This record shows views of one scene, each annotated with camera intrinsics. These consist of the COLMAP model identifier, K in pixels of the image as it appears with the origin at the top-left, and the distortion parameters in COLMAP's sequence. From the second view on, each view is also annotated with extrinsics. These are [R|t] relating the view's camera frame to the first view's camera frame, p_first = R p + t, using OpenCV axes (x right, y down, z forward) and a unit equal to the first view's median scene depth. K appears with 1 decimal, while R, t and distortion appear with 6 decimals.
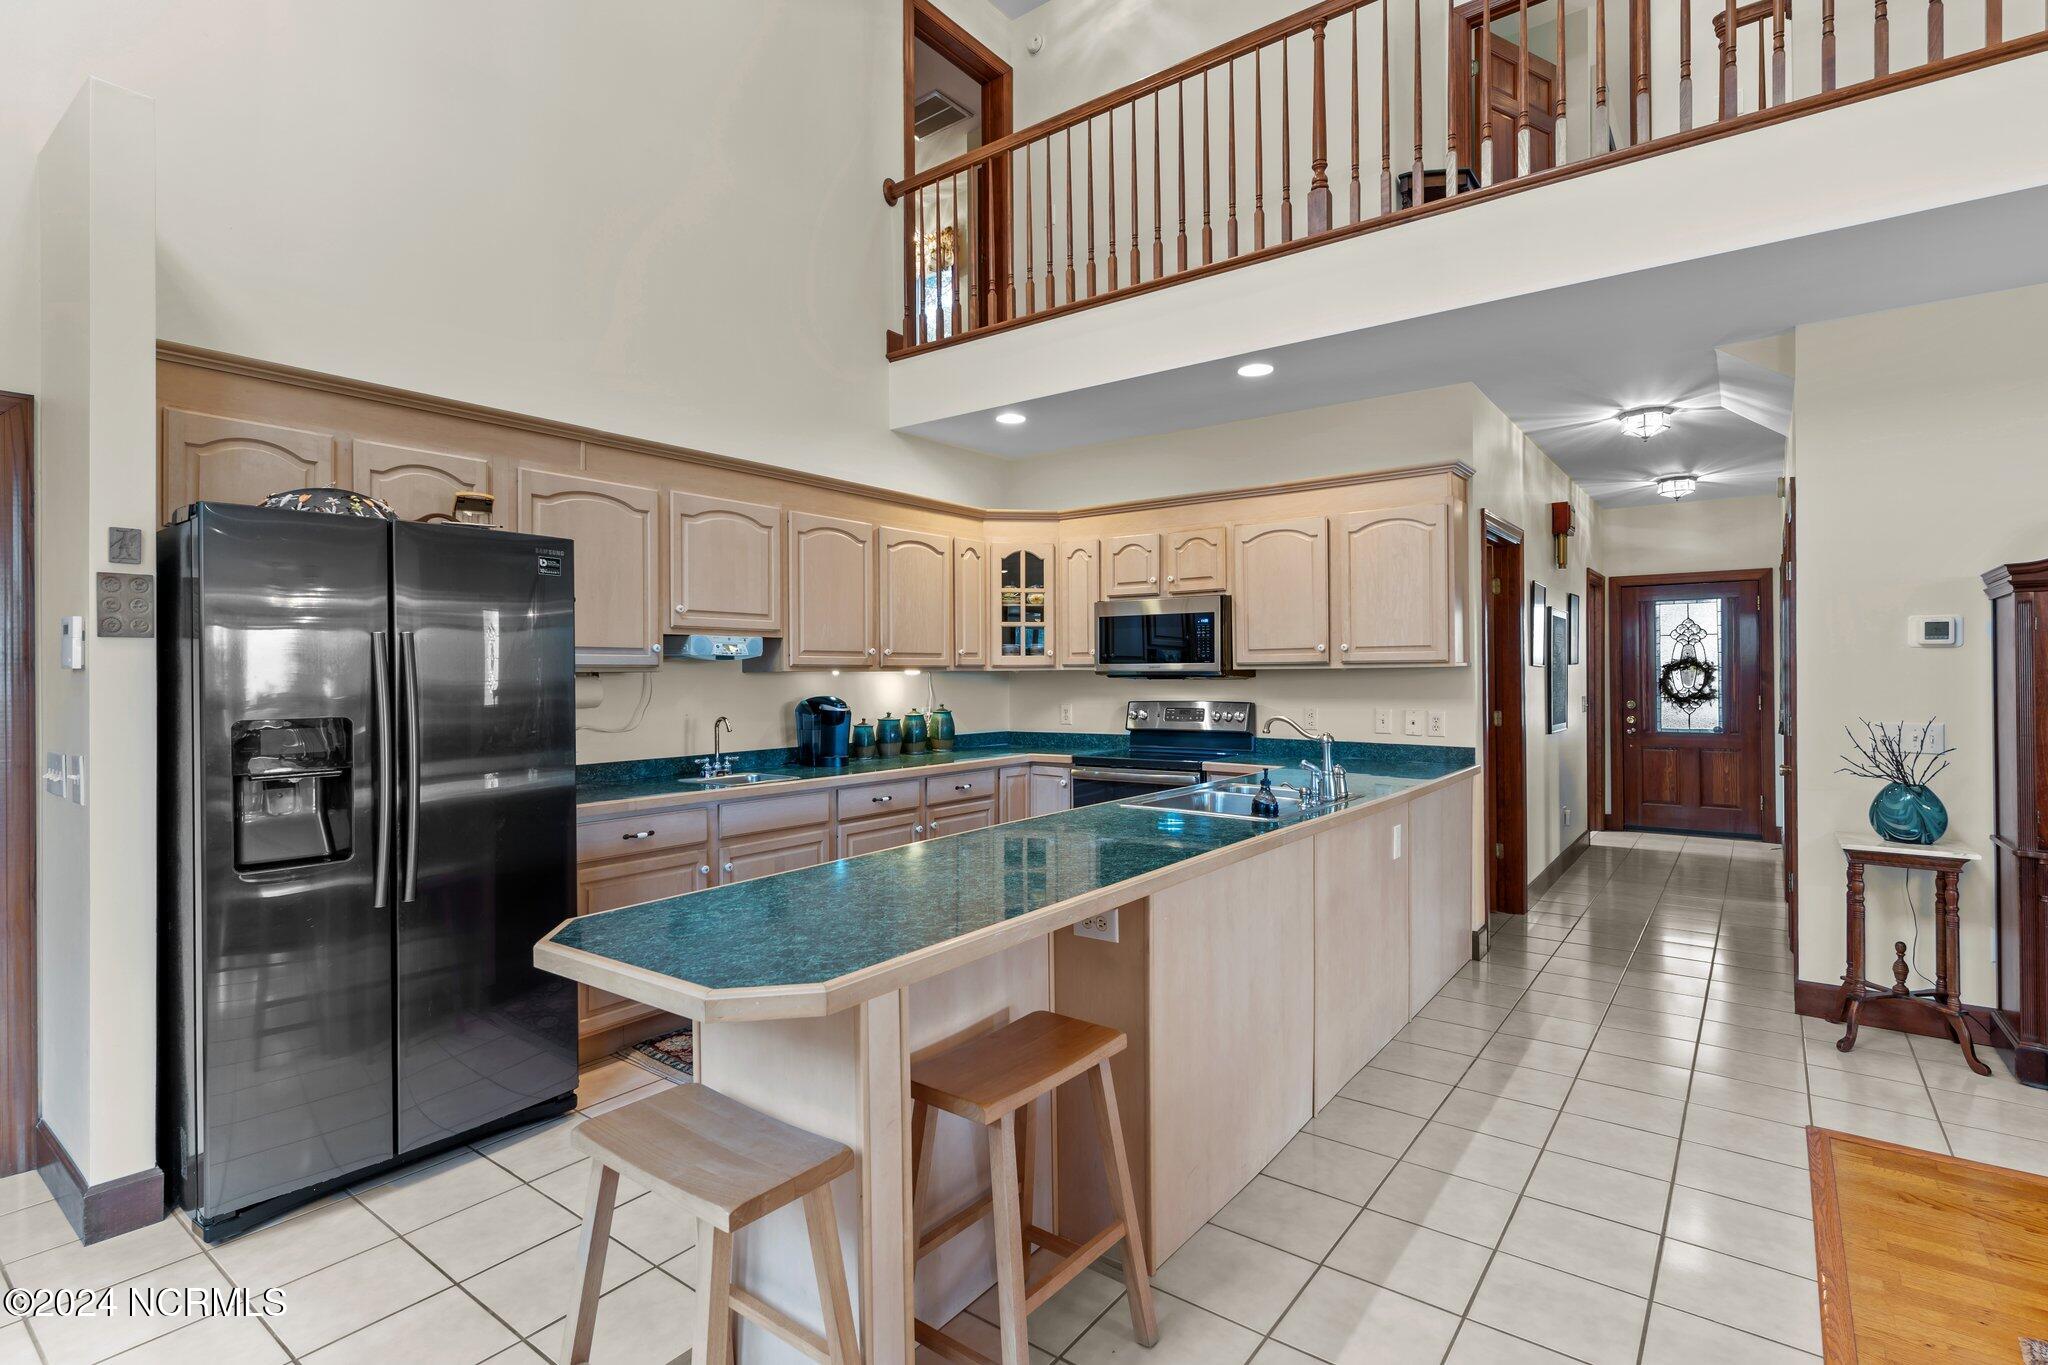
lens RADIAL K [[978.5, 0, 1017.1], [0, 978.5, 668.7], [0, 0, 1]] dist [0.003237, -0.001153]
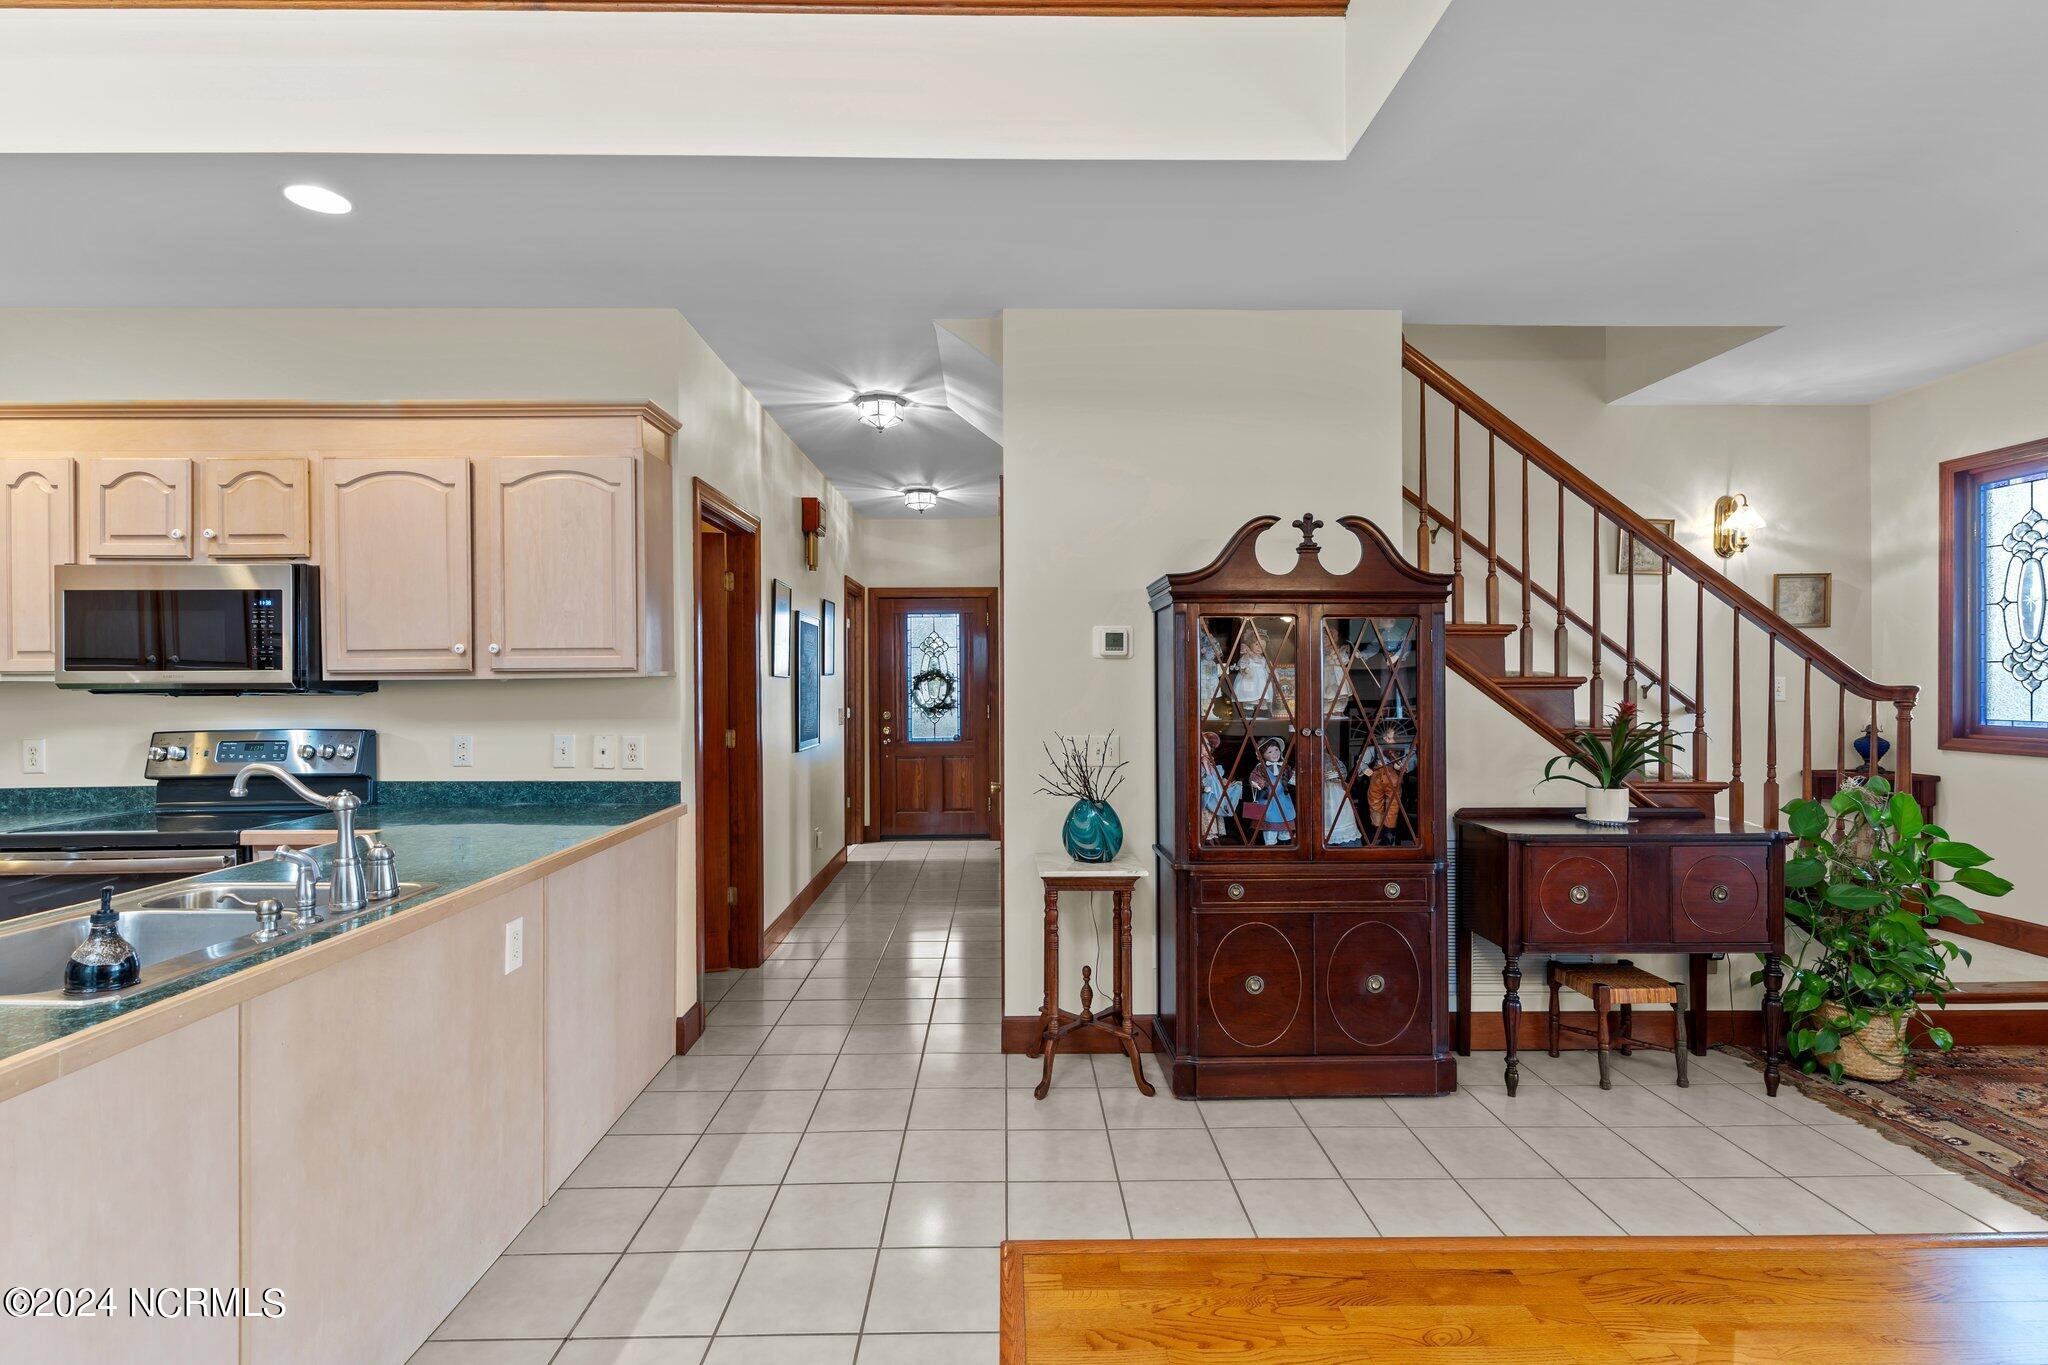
lens RADIAL K [[978.5, 0, 1017.6], [0, 978.5, 682.8], [0, 0, 1]] dist [0.003237, -0.001153]
pose [[0.786074, -0.000541, 0.618132, 0.179915], [-0.001676, 0.999994, 0.003007, -0.000162], [-0.618130, -0.003400, 0.786068, 0.203657]]
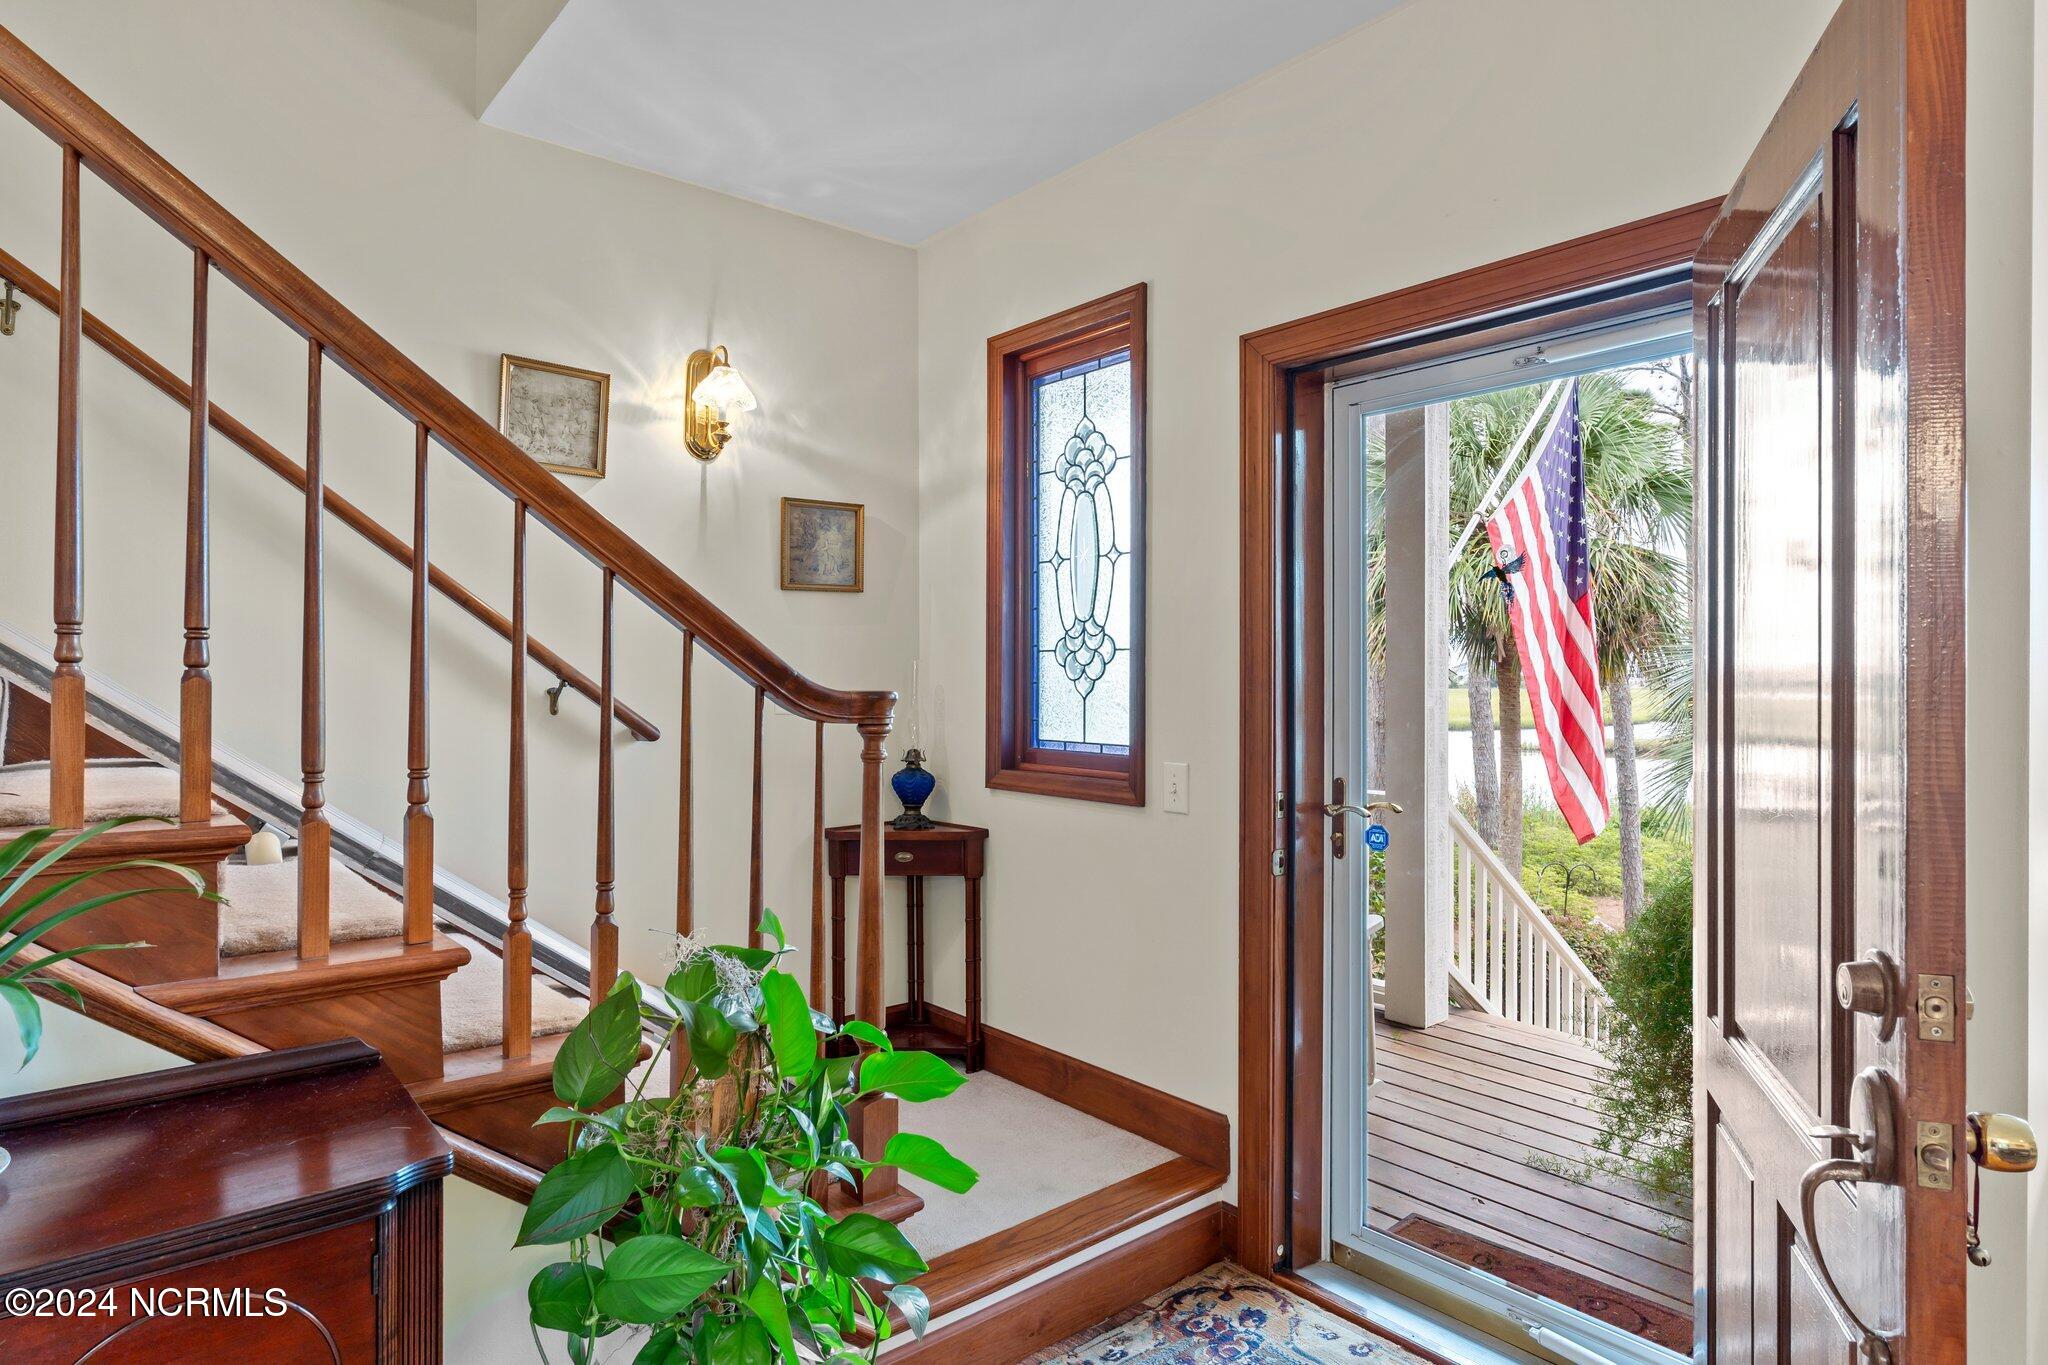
lens RADIAL K [[1148.5, 0, 1017.9], [0, 1148.5, 665.2], [0, 0, 1]] dist [-0.004871, -0.000347]
pose [[0.218239, 0.010375, 0.975840, 0.740842], [-0.005357, 0.999941, -0.009433, -0.002879], [-0.975881, -0.003169, 0.218282, 0.223519]]
